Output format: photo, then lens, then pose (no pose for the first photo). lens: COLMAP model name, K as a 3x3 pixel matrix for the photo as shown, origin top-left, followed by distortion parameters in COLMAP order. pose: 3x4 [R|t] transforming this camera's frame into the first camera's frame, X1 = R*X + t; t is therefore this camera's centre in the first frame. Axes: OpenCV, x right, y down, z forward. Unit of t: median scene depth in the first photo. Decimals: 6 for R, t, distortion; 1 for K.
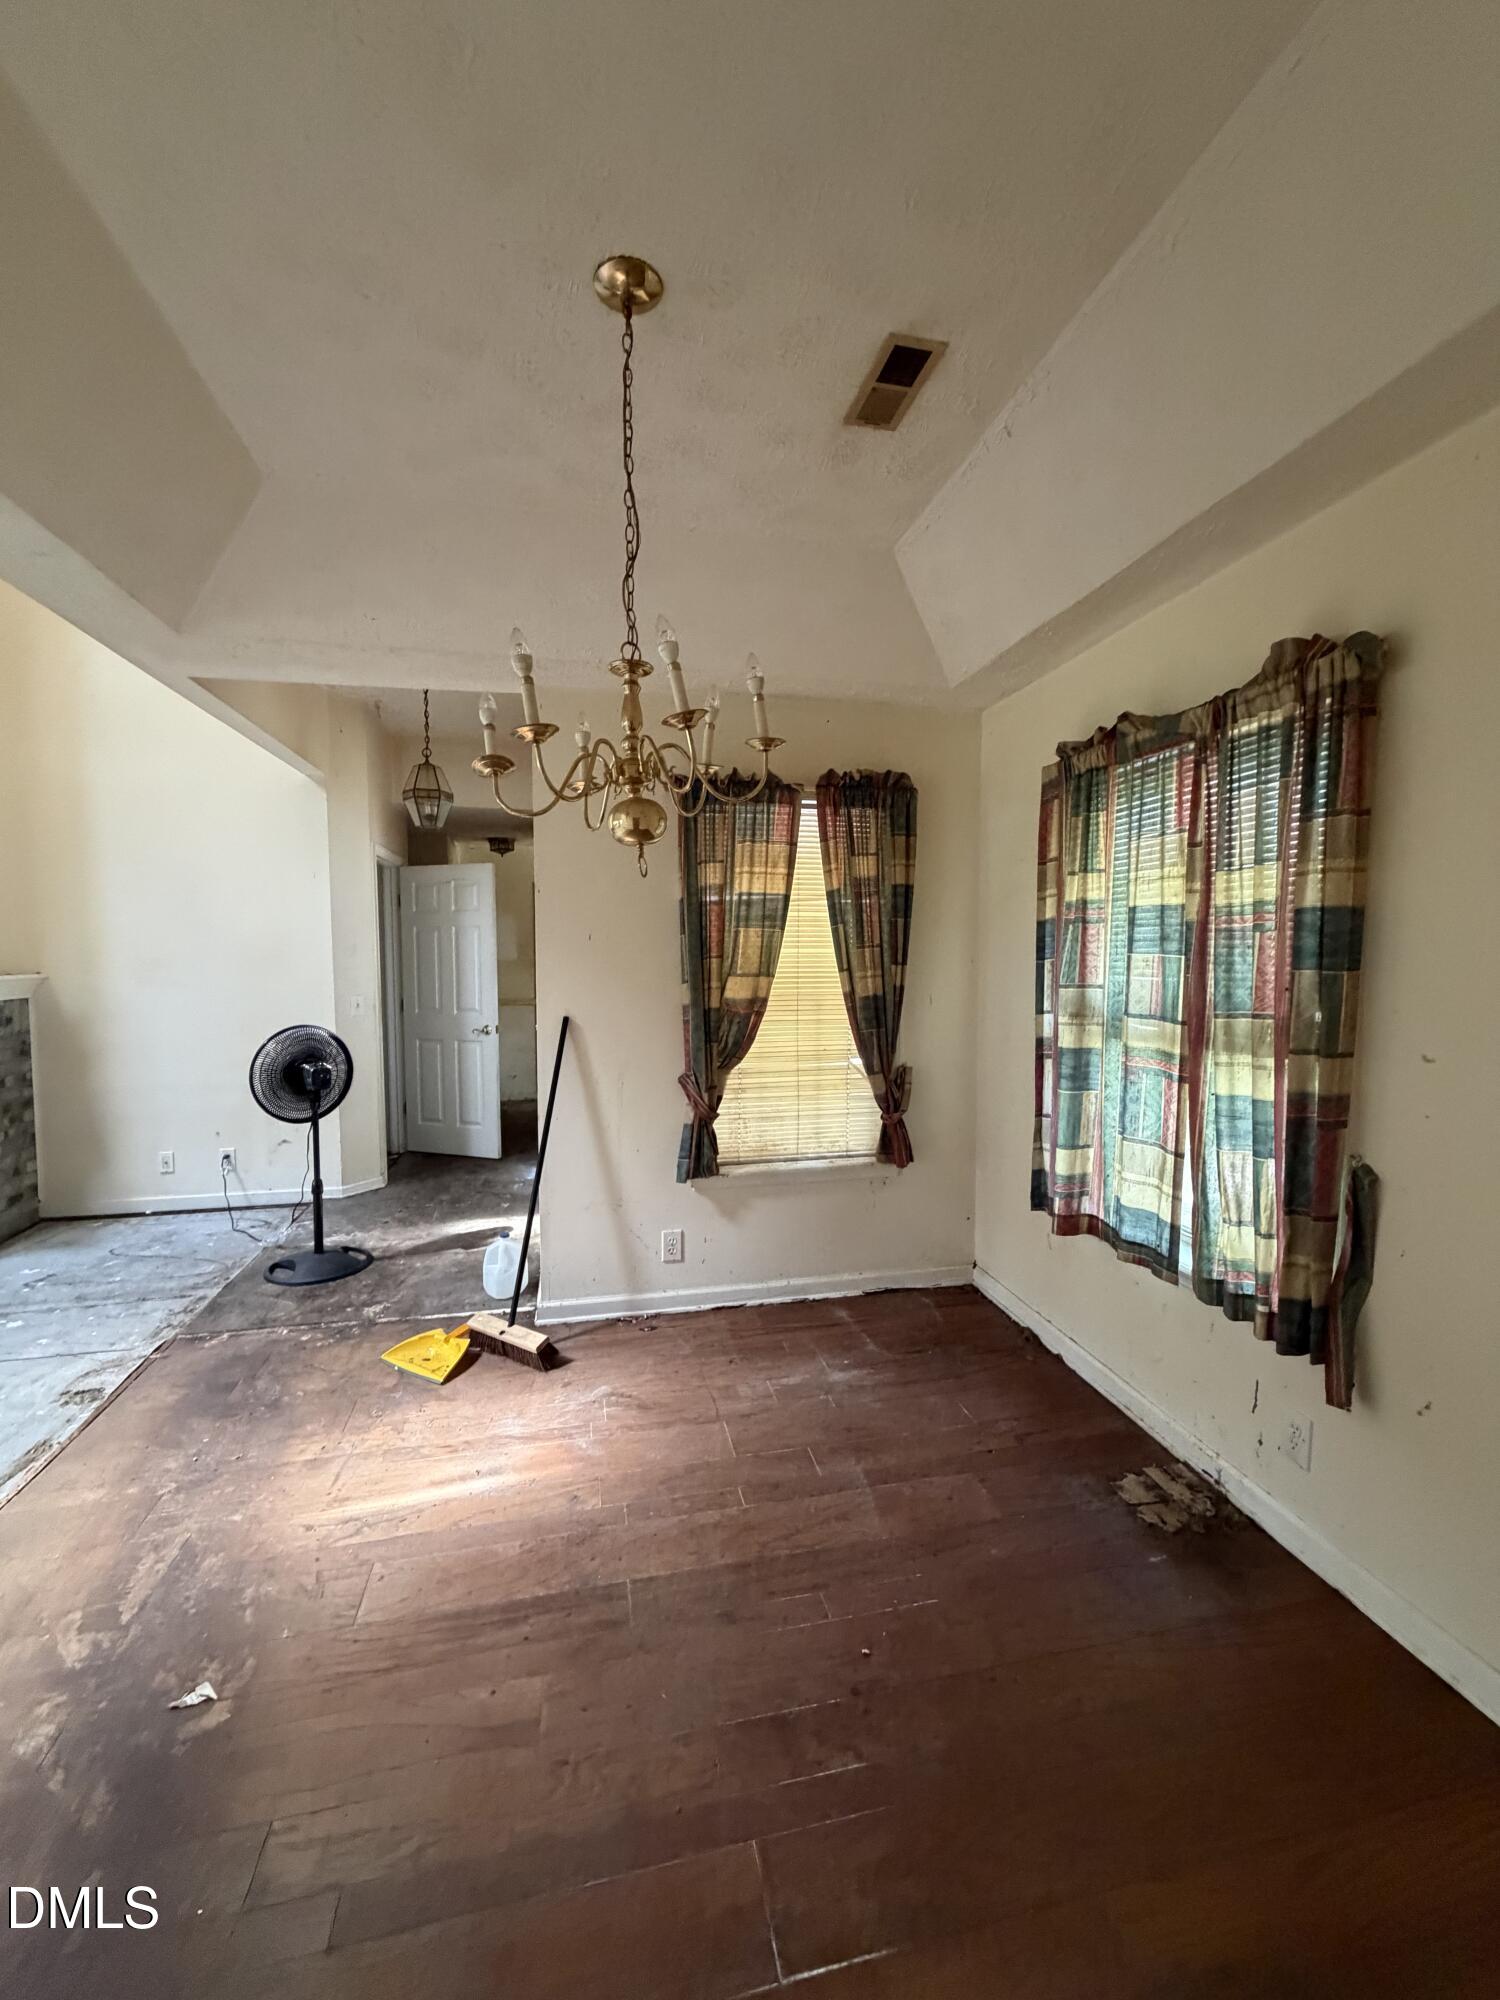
lens RADIAL K [[792.5, 0, 750.9], [0, 792.5, 994.2], [0, 0, 1]] dist [-0.000446, 0.000322]
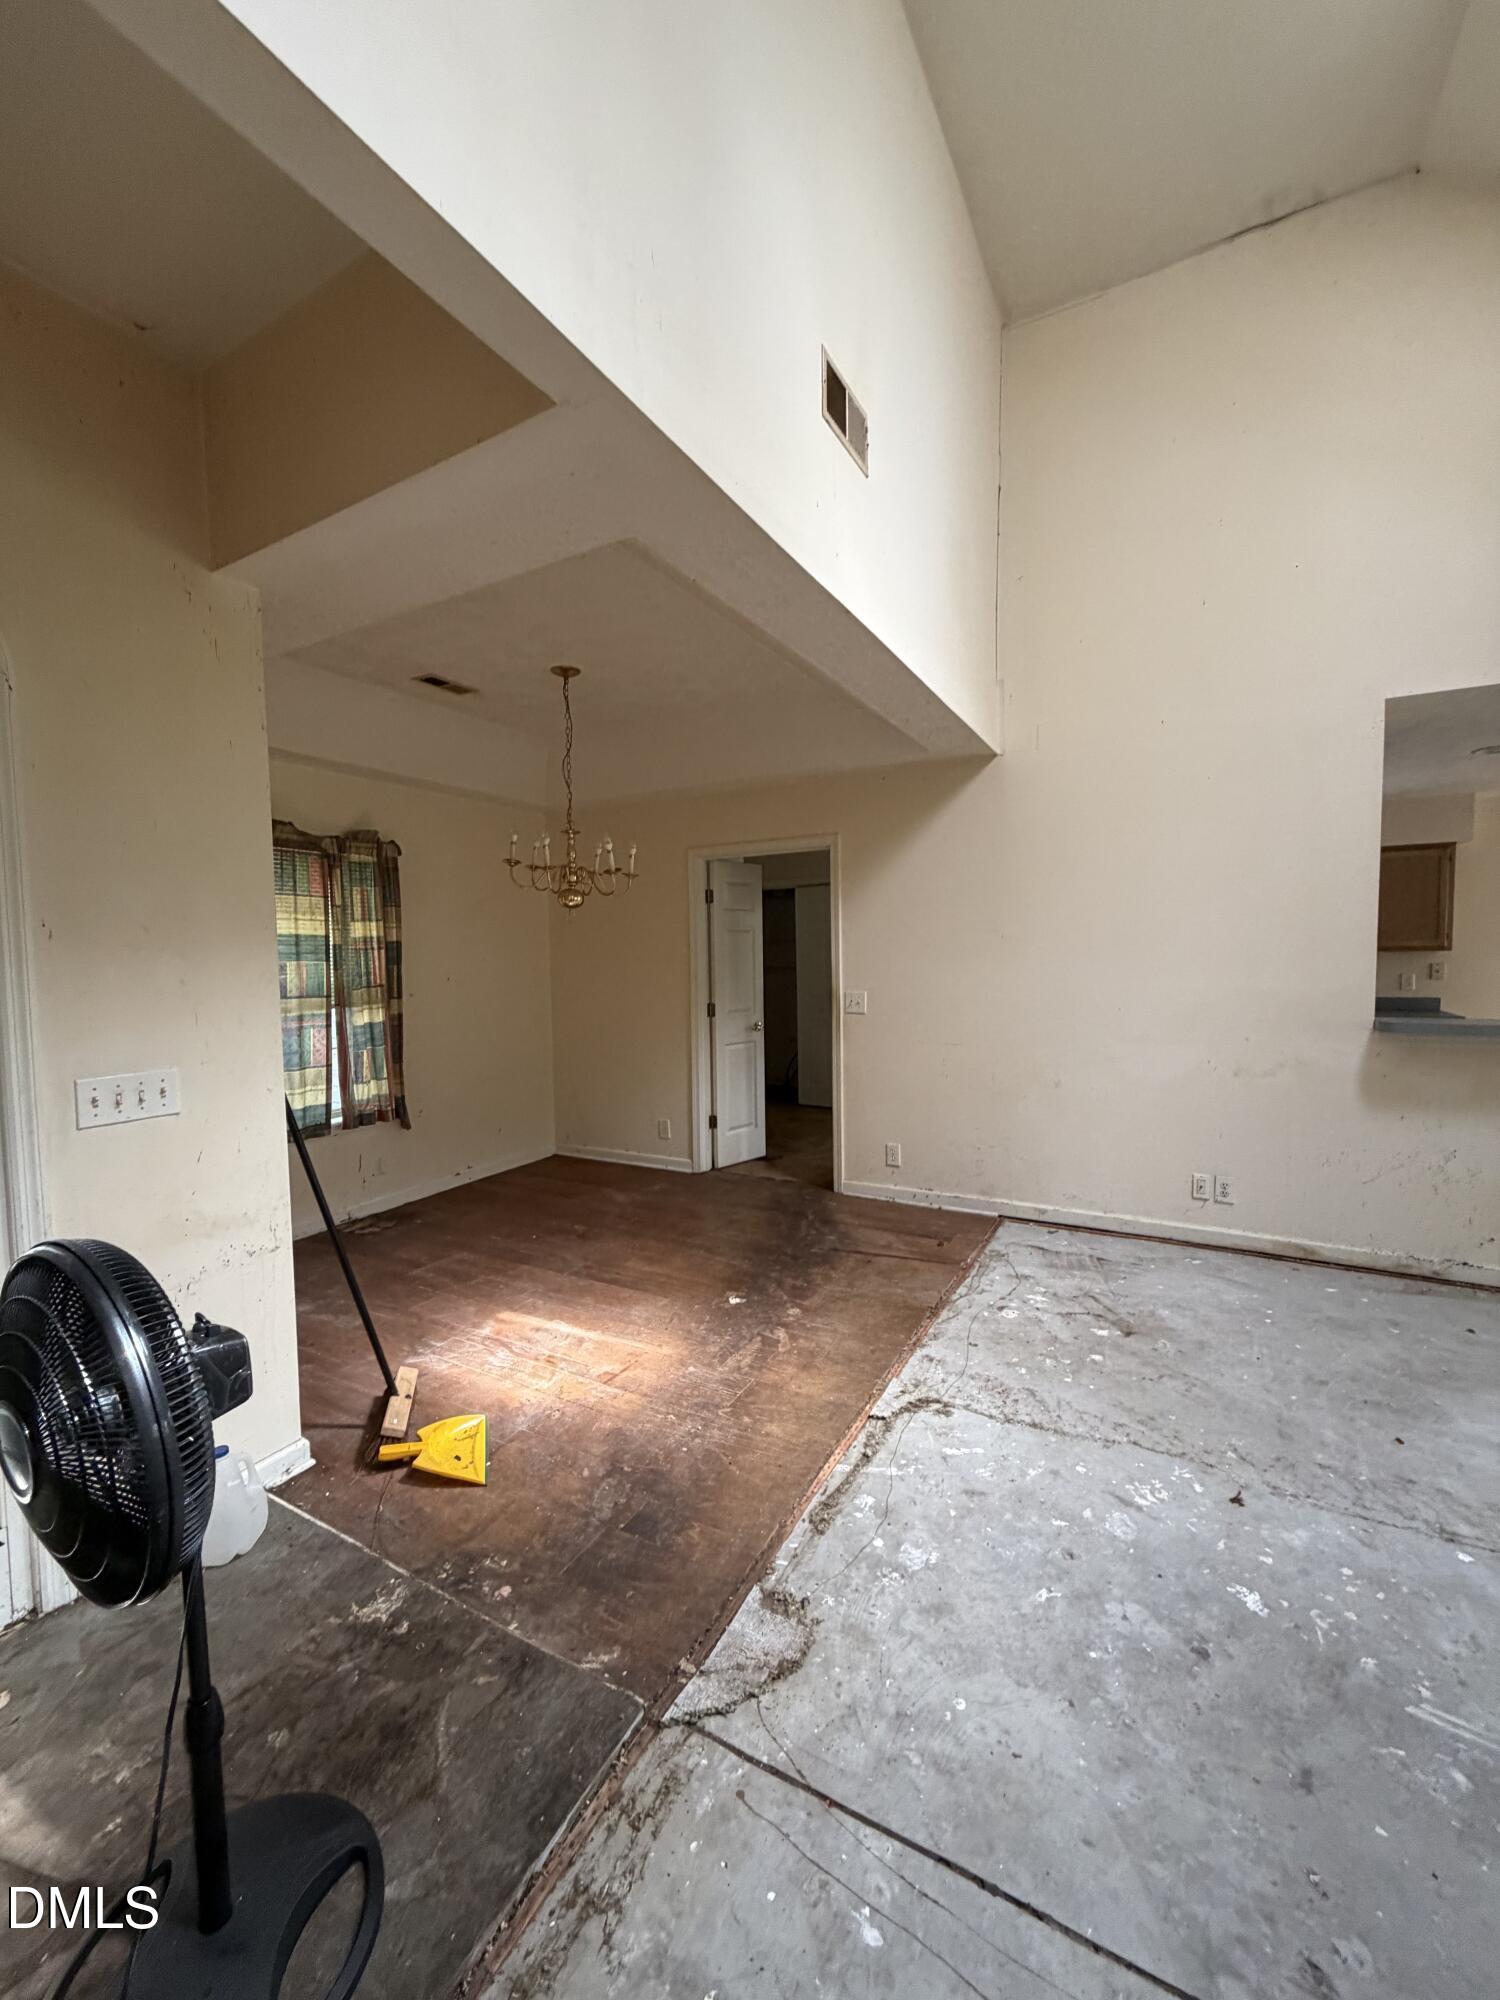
lens RADIAL K [[792.5, 0, 750.1], [0, 792.5, 997.2], [0, 0, 1]] dist [-0.000446, 0.000322]
pose [[-0.750141, -0.023401, 0.660864, -0.944880], [0.054901, 0.993720, 0.097505, -0.058699], [-0.658995, 0.109424, -0.744145, 1.102420]]
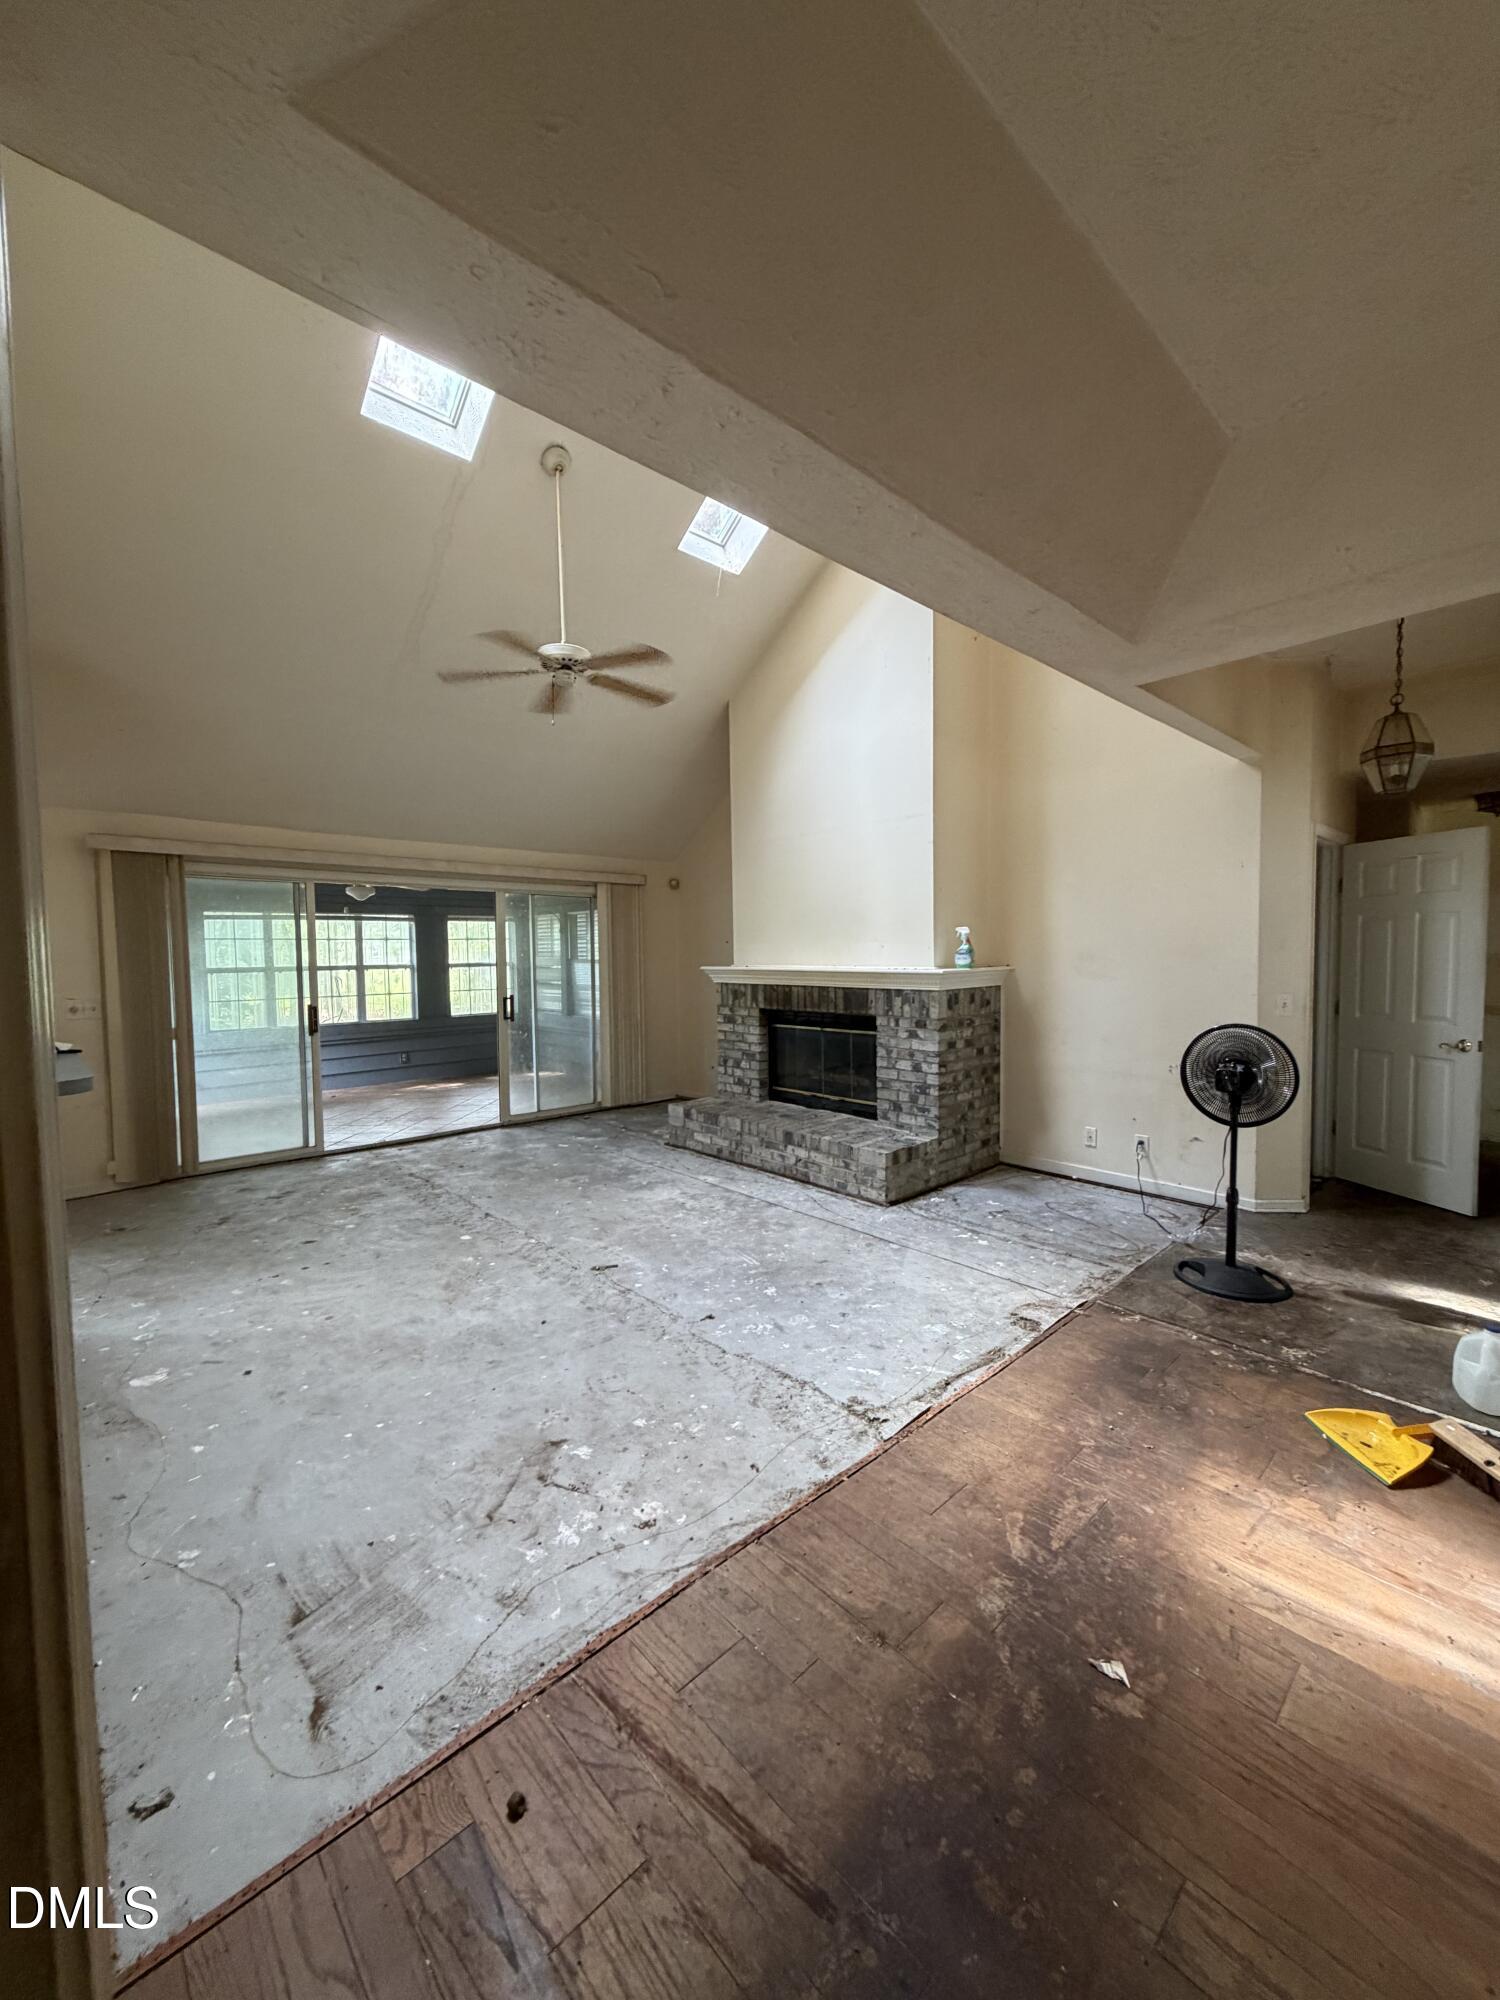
lens RADIAL K [[792.5, 0, 749.5], [0, 792.5, 995.4], [0, 0, 1]] dist [-0.000446, 0.000322]
pose [[0.506950, 0.043596, -0.860872, -0.040121], [-0.036308, 0.998914, 0.029206, -0.001561], [0.861210, 0.016450, 0.507982, 0.025168]]
